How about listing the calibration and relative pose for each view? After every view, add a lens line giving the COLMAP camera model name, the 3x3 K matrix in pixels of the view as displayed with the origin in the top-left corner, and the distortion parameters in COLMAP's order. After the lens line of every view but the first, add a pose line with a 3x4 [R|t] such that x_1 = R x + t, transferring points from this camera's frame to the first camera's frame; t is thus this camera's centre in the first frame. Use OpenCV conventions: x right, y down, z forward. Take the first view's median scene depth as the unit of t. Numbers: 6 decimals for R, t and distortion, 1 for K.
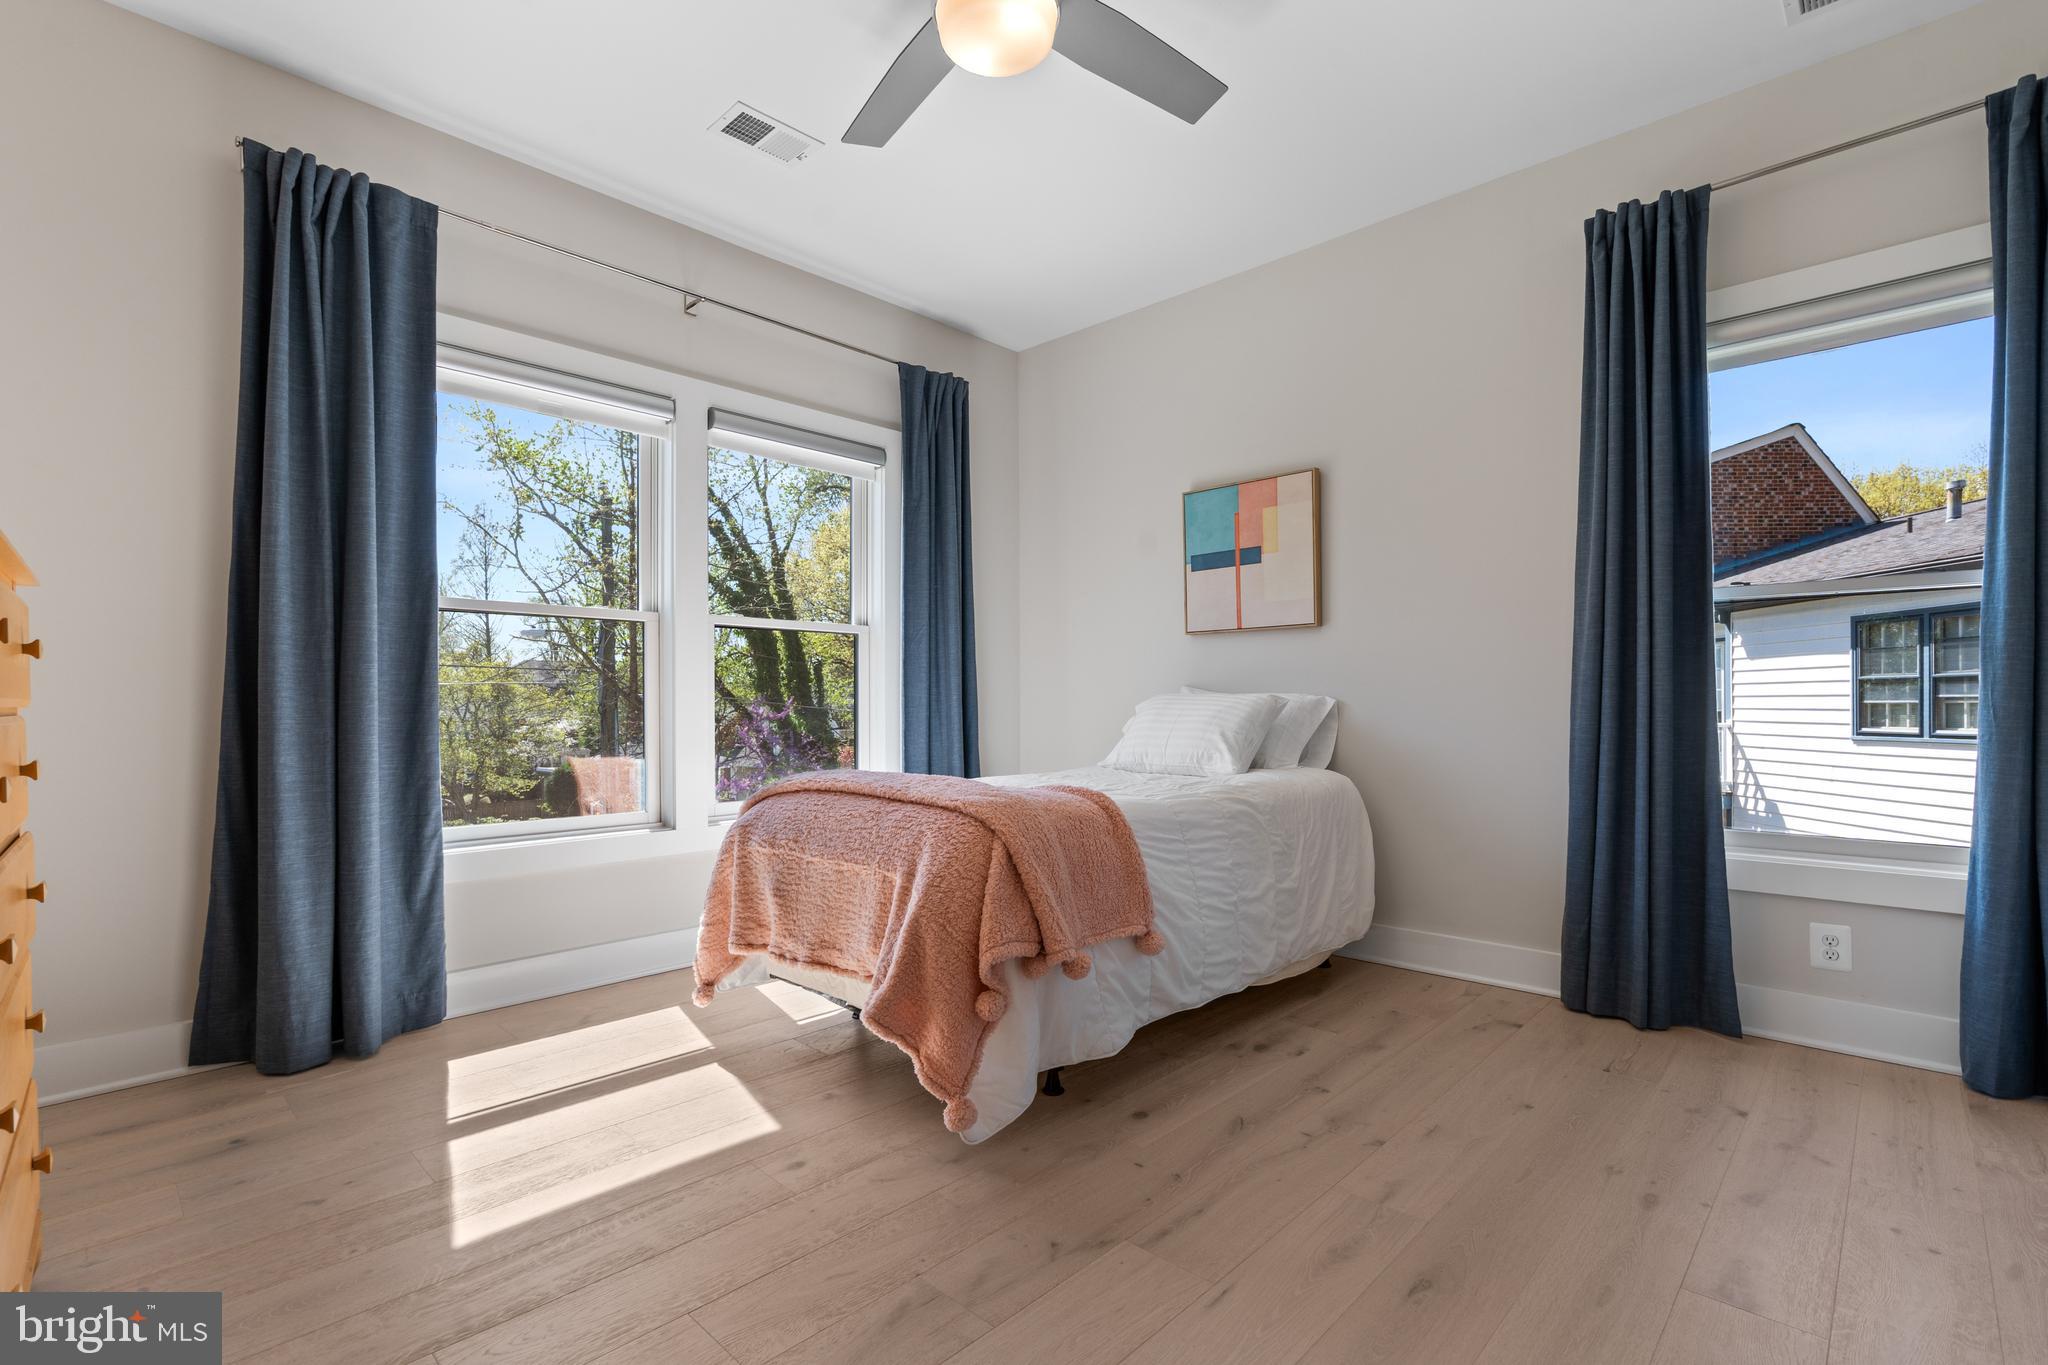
lens RADIAL K [[932.0, 0, 1037.9], [0, 932.0, 715.8], [0, 0, 1]] dist [0.001459, 0.000477]
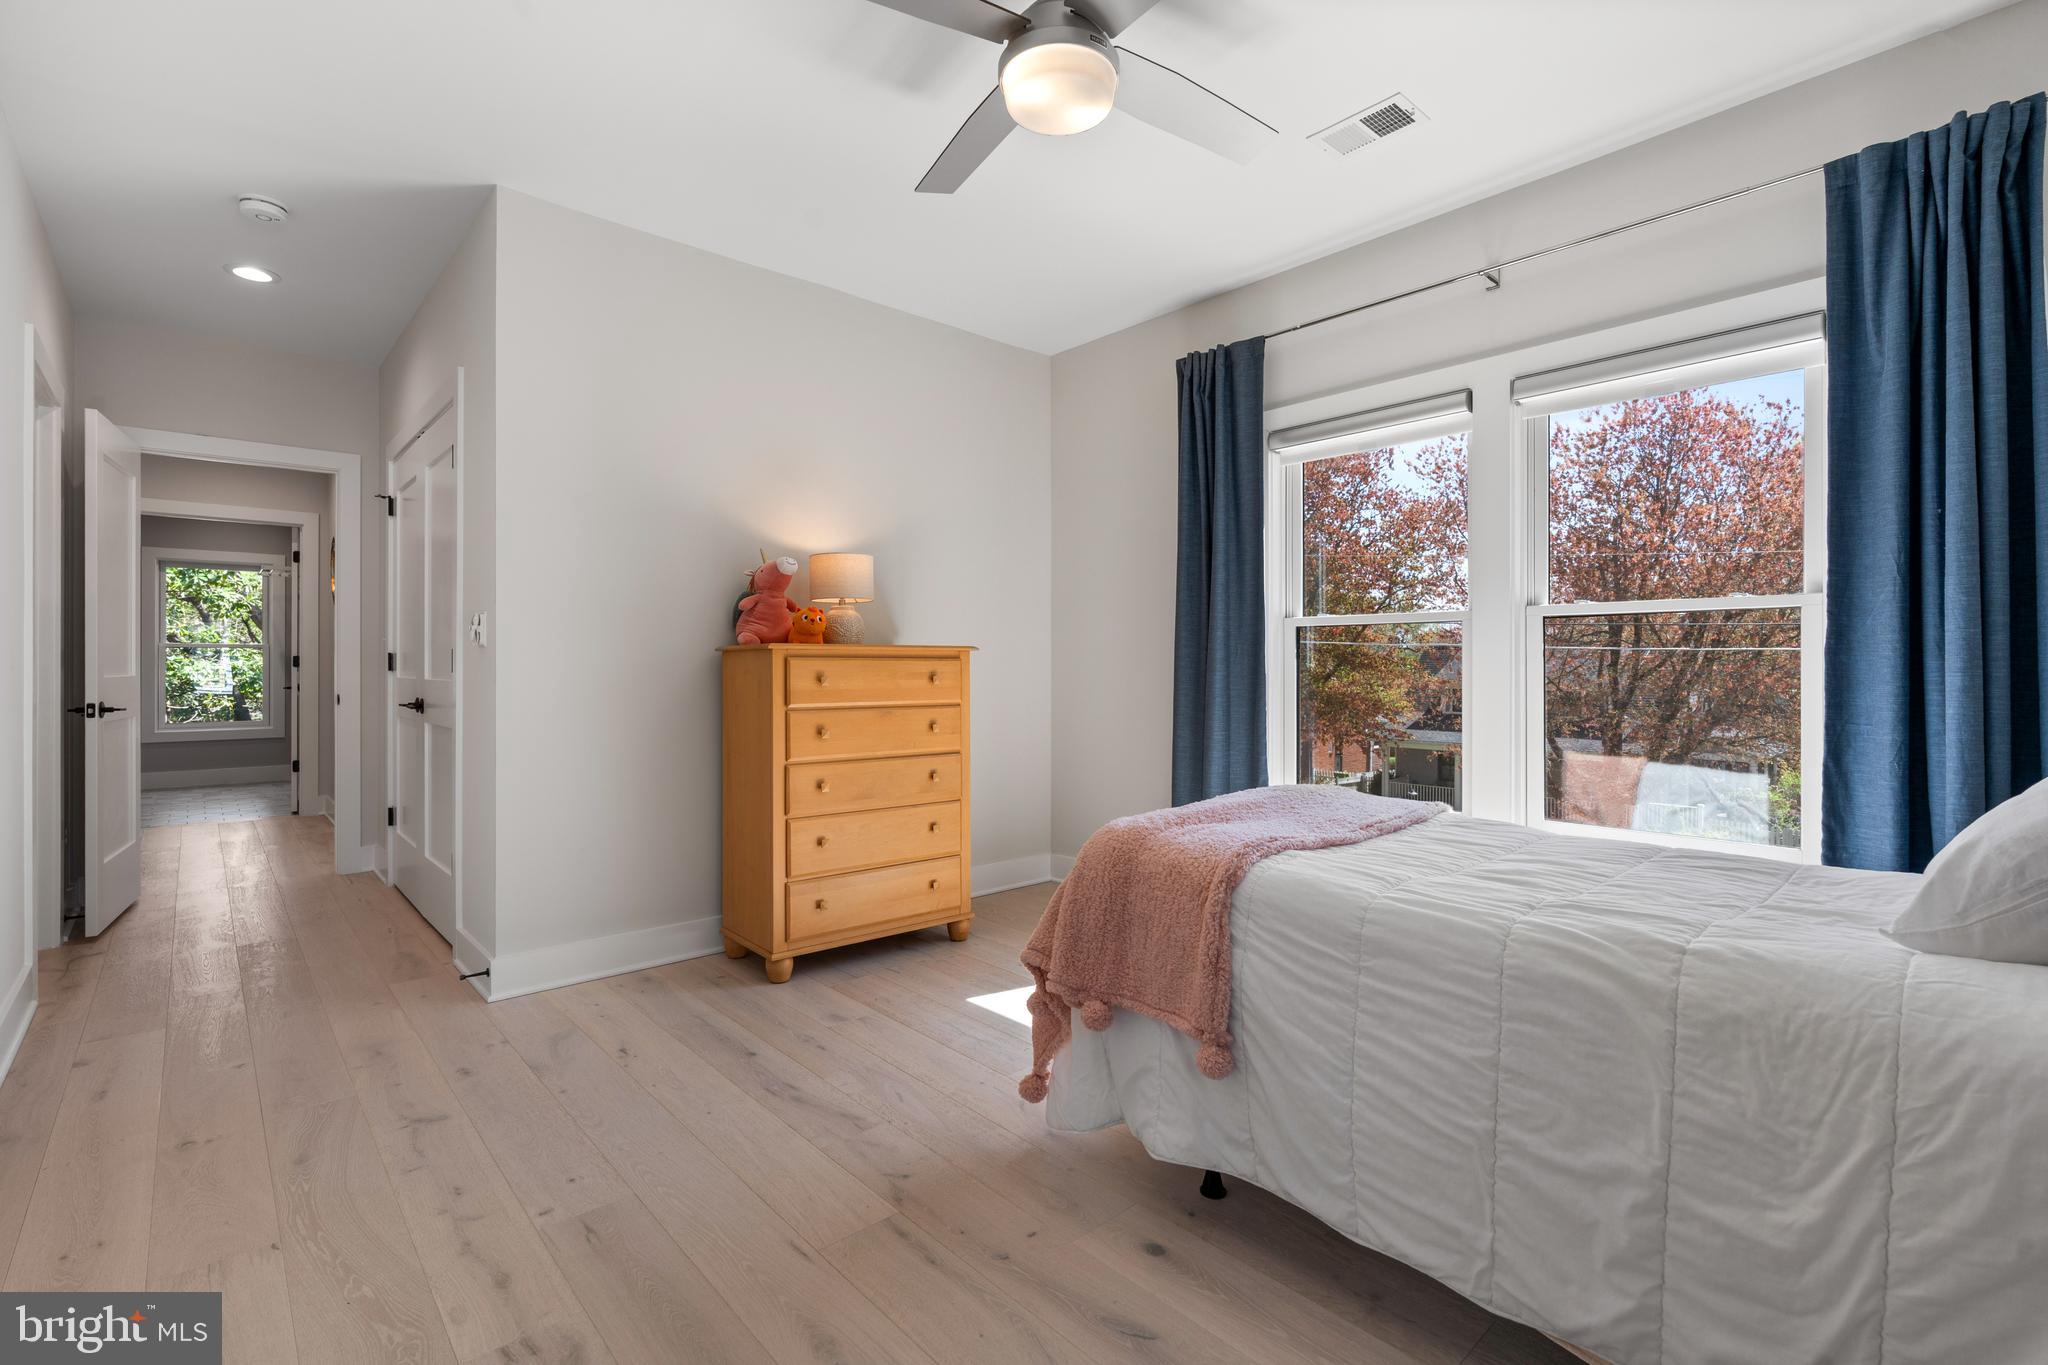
lens RADIAL K [[932.0, 0, 1029.3], [0, 932.0, 670.8], [0, 0, 1]] dist [0.001459, 0.000477]
pose [[-0.077268, 0.008092, -0.996978, 0.865509], [-0.013292, 0.999870, 0.009146, -0.073715], [0.996922, 0.013958, -0.077150, 0.891952]]
